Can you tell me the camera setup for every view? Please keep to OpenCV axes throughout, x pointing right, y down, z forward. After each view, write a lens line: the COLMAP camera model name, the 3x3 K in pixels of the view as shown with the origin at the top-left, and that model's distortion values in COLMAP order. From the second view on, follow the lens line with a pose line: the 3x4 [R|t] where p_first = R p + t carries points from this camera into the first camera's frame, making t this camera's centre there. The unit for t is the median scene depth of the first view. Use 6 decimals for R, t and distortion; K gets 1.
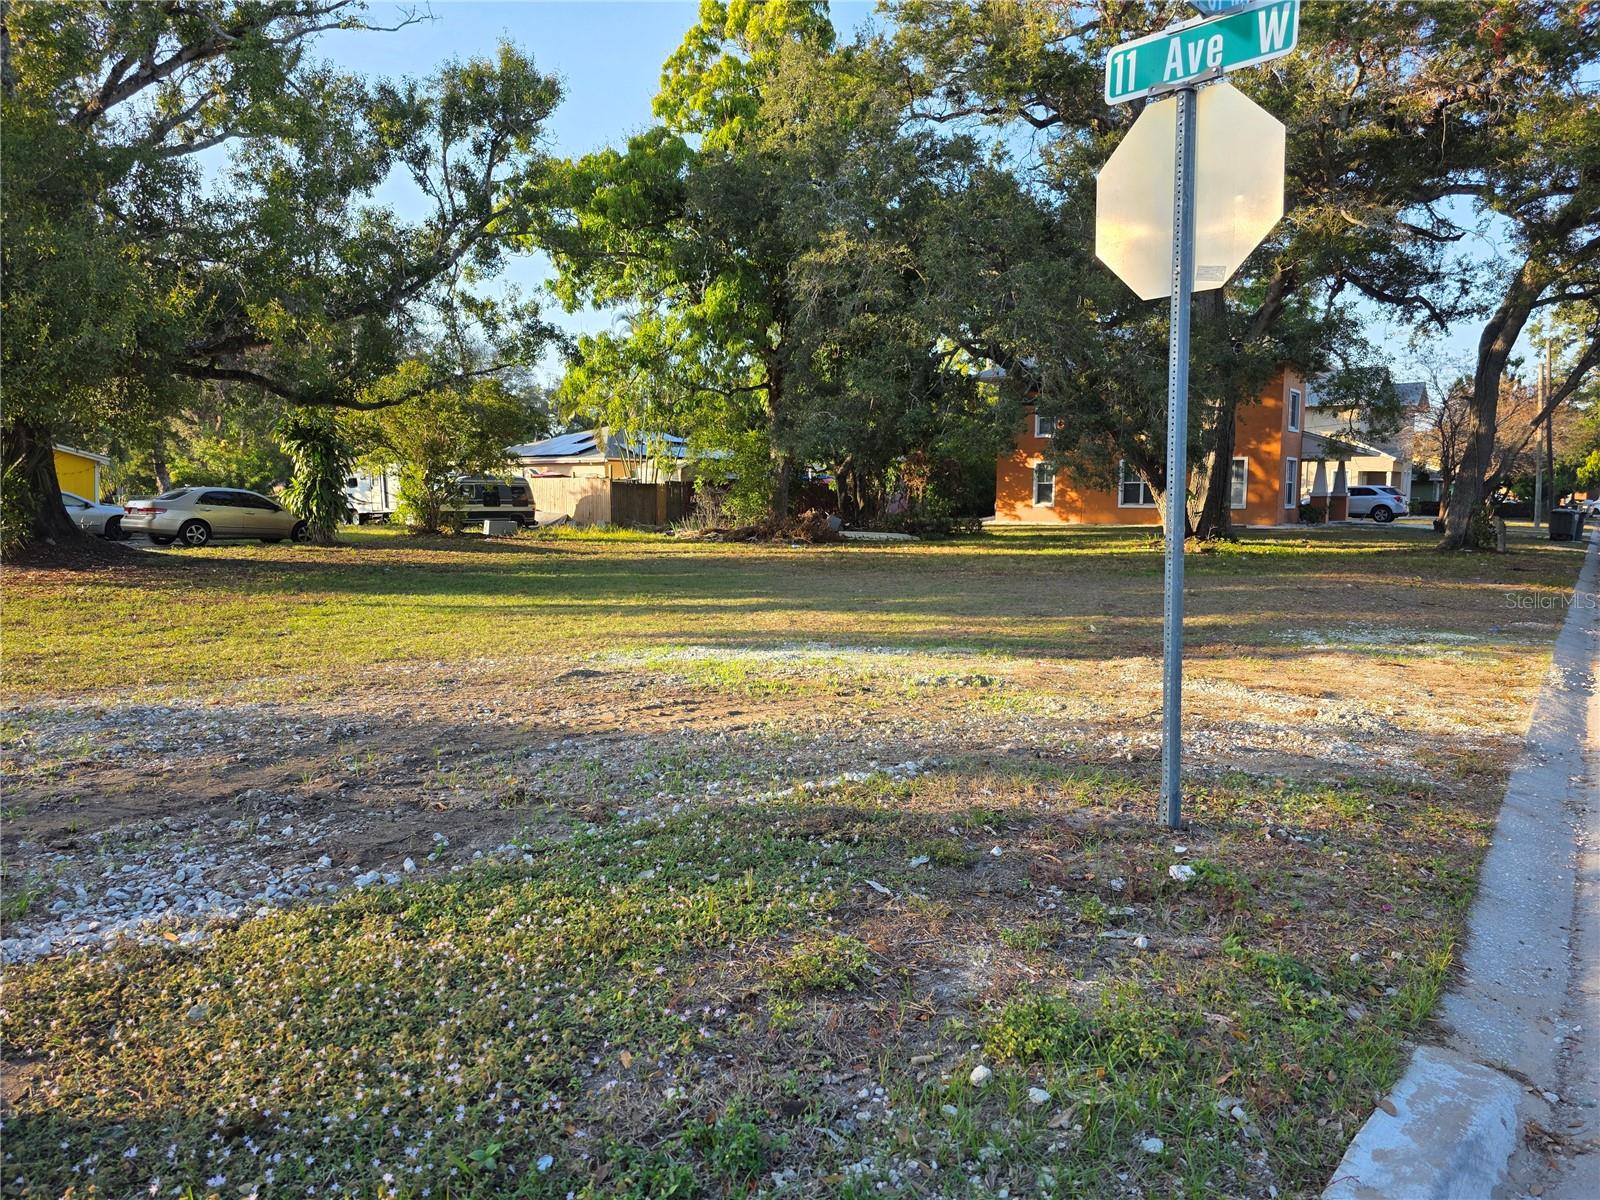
lens RADIAL K [[1082.9, 0, 800.0], [0, 1082.9, 599.4], [0, 0, 1]] dist [0.039971, -0.005624]
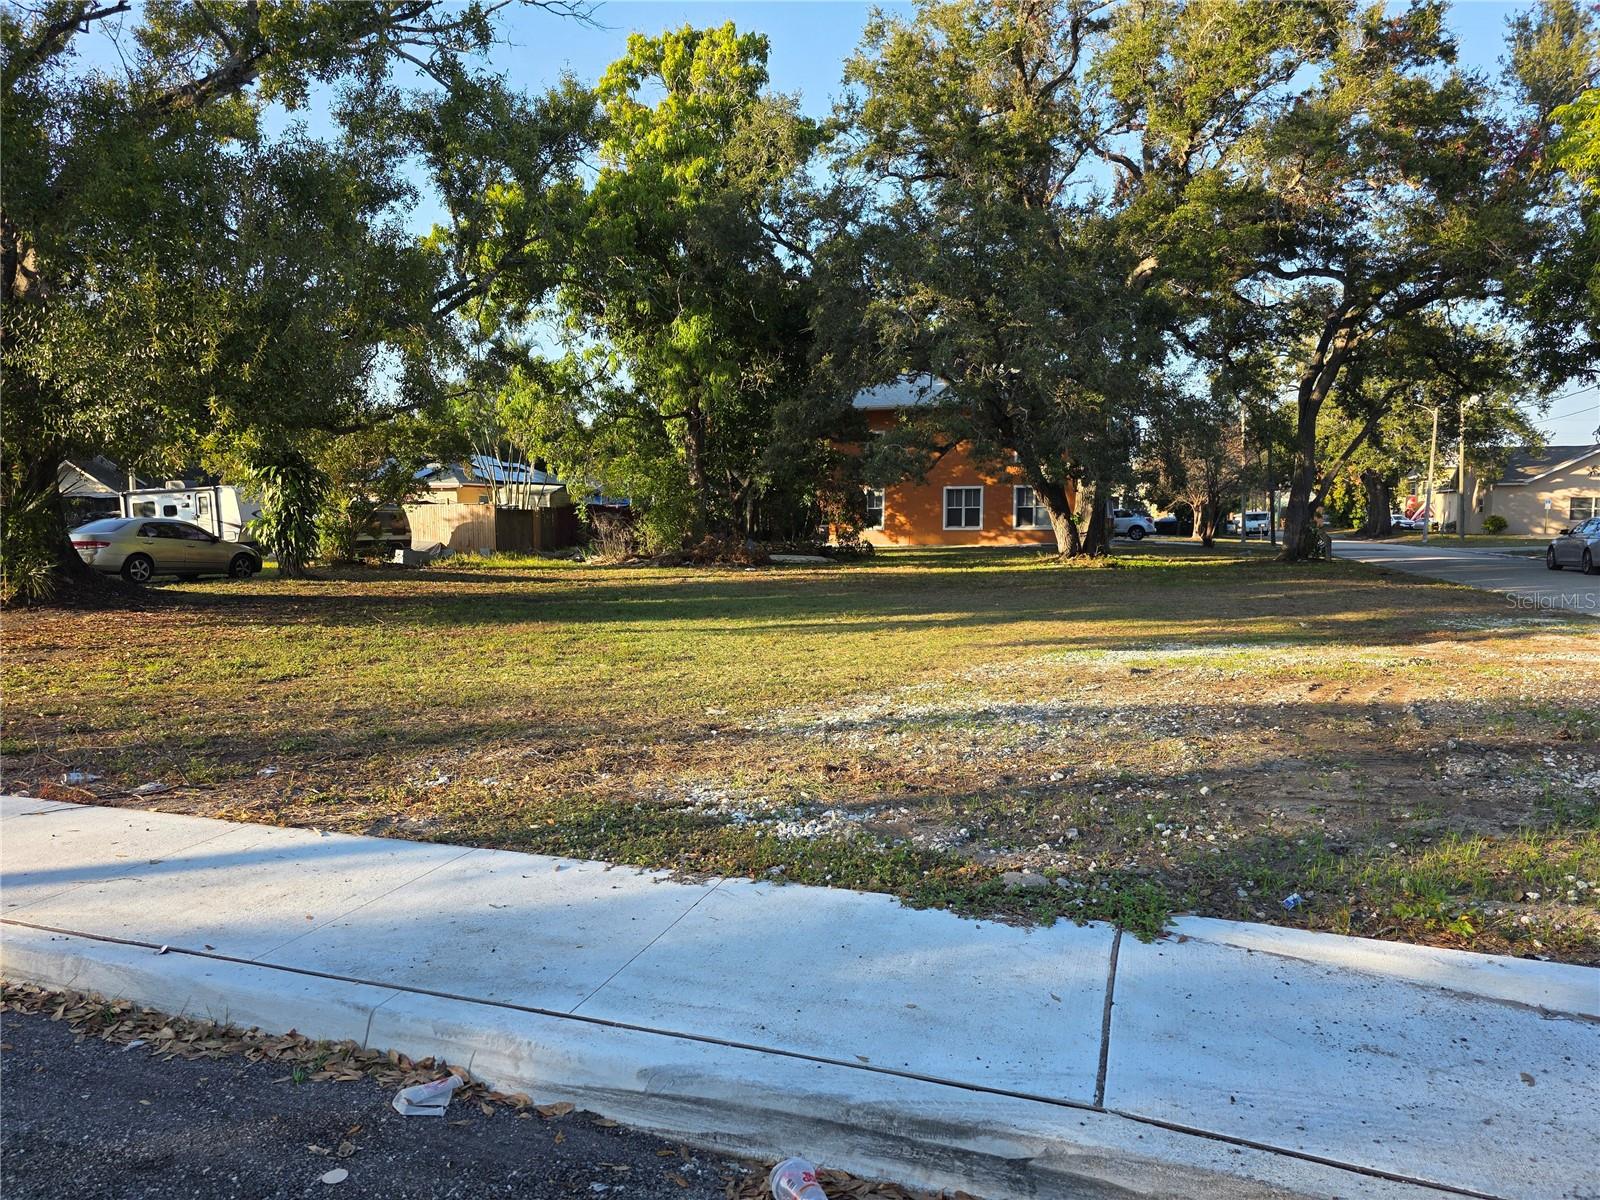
lens RADIAL K [[1082.9, 0, 801.0], [0, 1082.9, 602.0], [0, 0, 1]] dist [0.039971, -0.005624]
pose [[0.957790, -0.029515, 0.285948, -0.213159], [0.035287, 0.999264, -0.015053, -0.000422], [-0.285294, 0.024508, 0.958127, -0.007963]]
